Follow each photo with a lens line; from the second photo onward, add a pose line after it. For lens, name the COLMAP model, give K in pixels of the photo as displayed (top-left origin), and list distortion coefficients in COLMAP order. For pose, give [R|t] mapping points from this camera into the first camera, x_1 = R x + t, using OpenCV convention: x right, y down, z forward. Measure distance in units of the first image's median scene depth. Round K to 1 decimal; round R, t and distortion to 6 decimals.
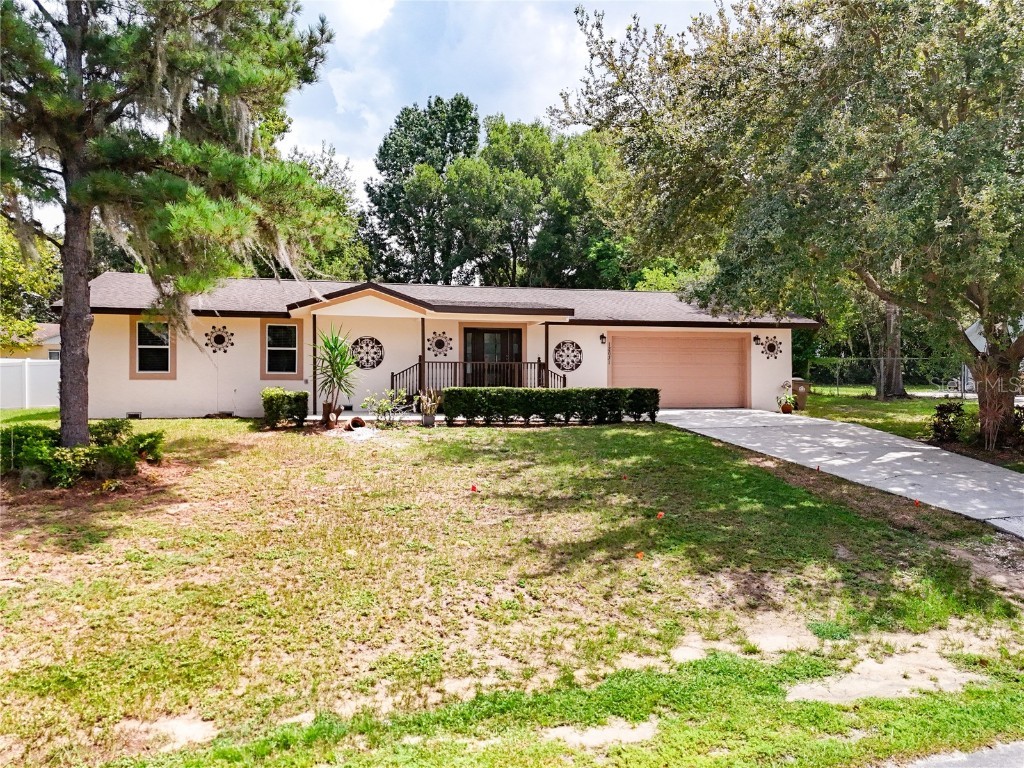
lens RADIAL K [[741.4, 0, 488.5], [0, 741.4, 389.1], [0, 0, 1]] dist [-0.001776, -0.003149]
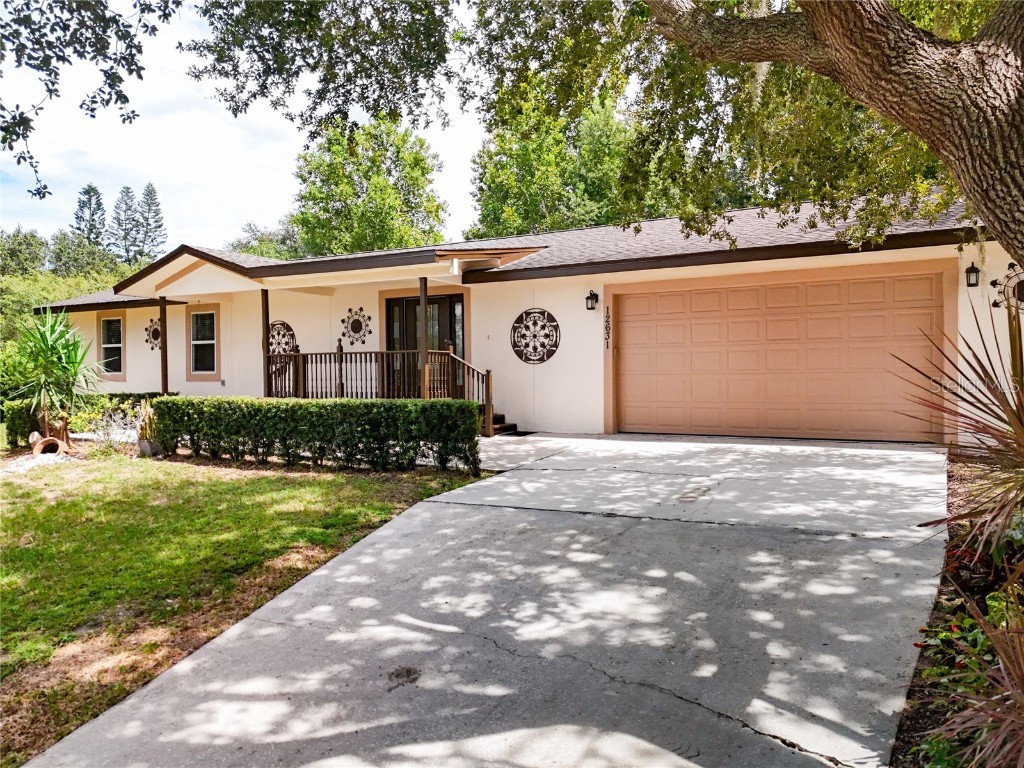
lens RADIAL K [[724.6, 0, 512.0], [0, 724.6, 384.0], [0, 0, 1]] dist [0.025903, -0.000684]
pose [[0.774484, 0.003620, -0.632583, 0.437968], [0.014498, 0.999619, 0.023470, -0.021606], [0.632427, -0.027348, 0.774137, 0.565516]]
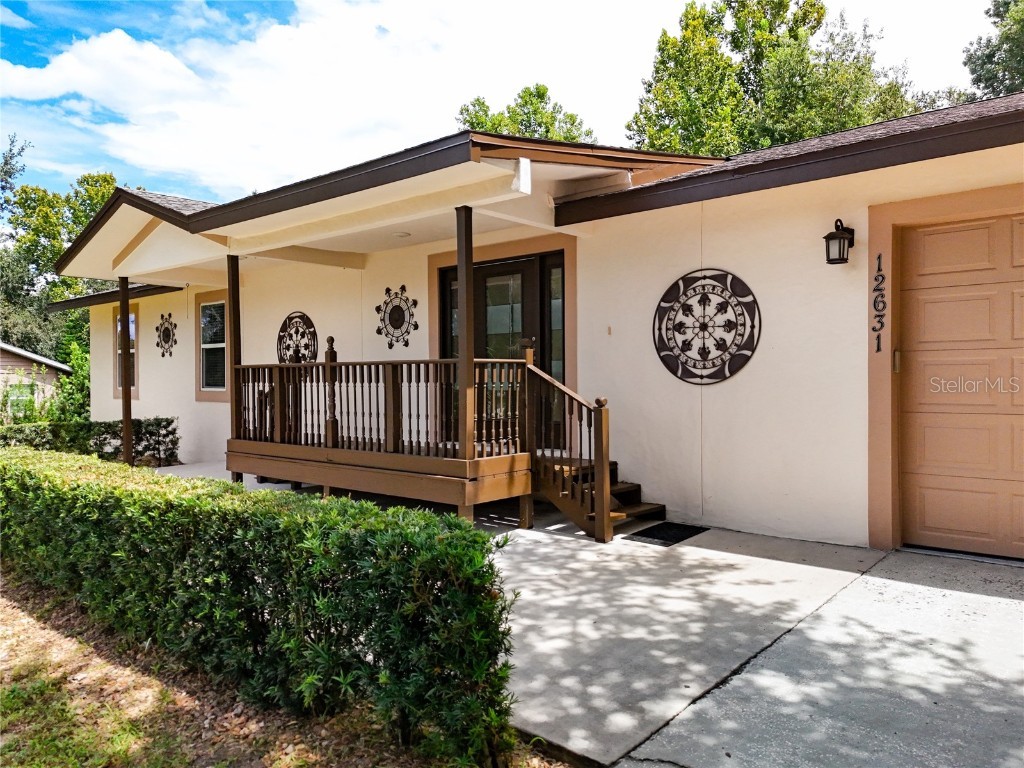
lens RADIAL K [[741.4, 0, 488.5], [0, 741.4, 389.1], [0, 0, 1]] dist [-0.001776, -0.003149]
pose [[0.592697, 0.009841, -0.805366, 0.277378], [0.016875, 0.999554, 0.024633, -0.029869], [0.805249, -0.028190, 0.592266, 0.775776]]
